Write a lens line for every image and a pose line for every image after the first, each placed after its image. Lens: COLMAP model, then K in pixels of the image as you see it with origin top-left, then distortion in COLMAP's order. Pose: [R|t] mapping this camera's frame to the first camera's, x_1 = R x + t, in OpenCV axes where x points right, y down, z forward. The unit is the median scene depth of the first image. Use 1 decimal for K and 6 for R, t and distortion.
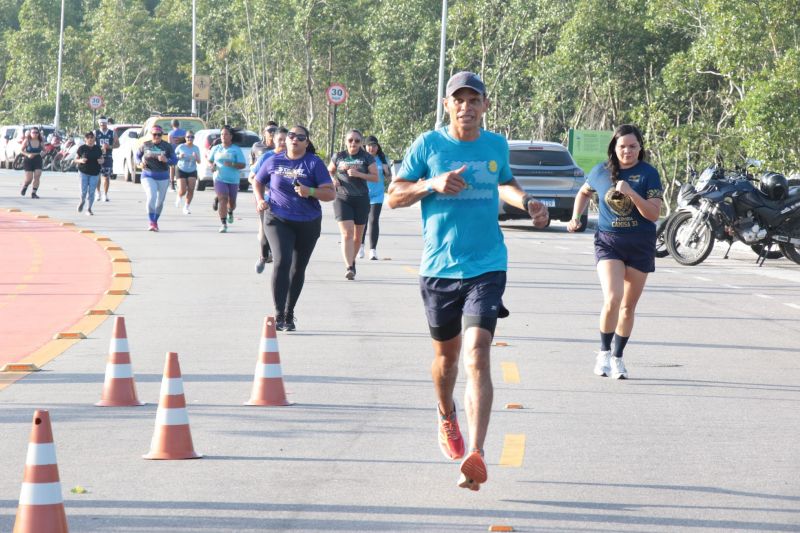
lens RADIAL K [[3811.4, 0, 400.0], [0, 3811.4, 266.5], [0, 0, 1]] dist [1.405756, 12.576539]
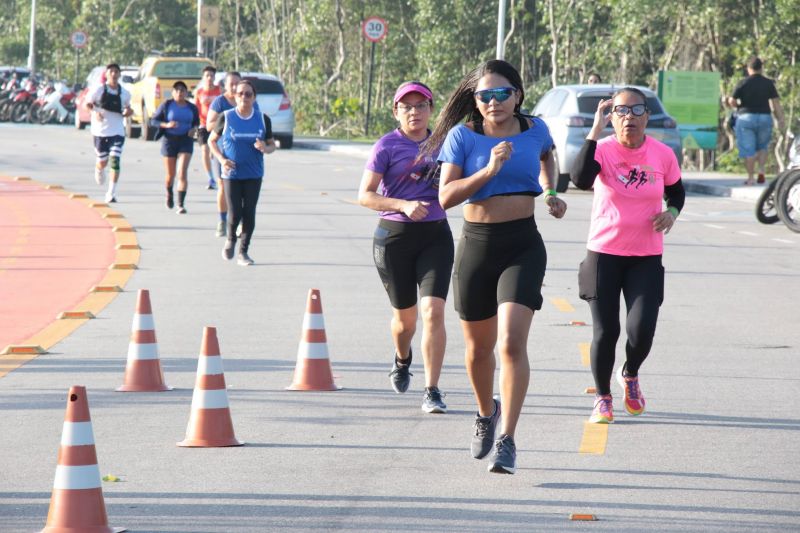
lens RADIAL K [[3811.4, 0, 400.0], [0, 3811.4, 266.5], [0, 0, 1]] dist [1.405756, 12.576539]
pose [[0.999734, -0.002591, -0.022904, 0.007483], [0.002887, 0.999913, 0.012903, -0.004447], [0.022869, -0.012966, 0.999654, 0.168622]]
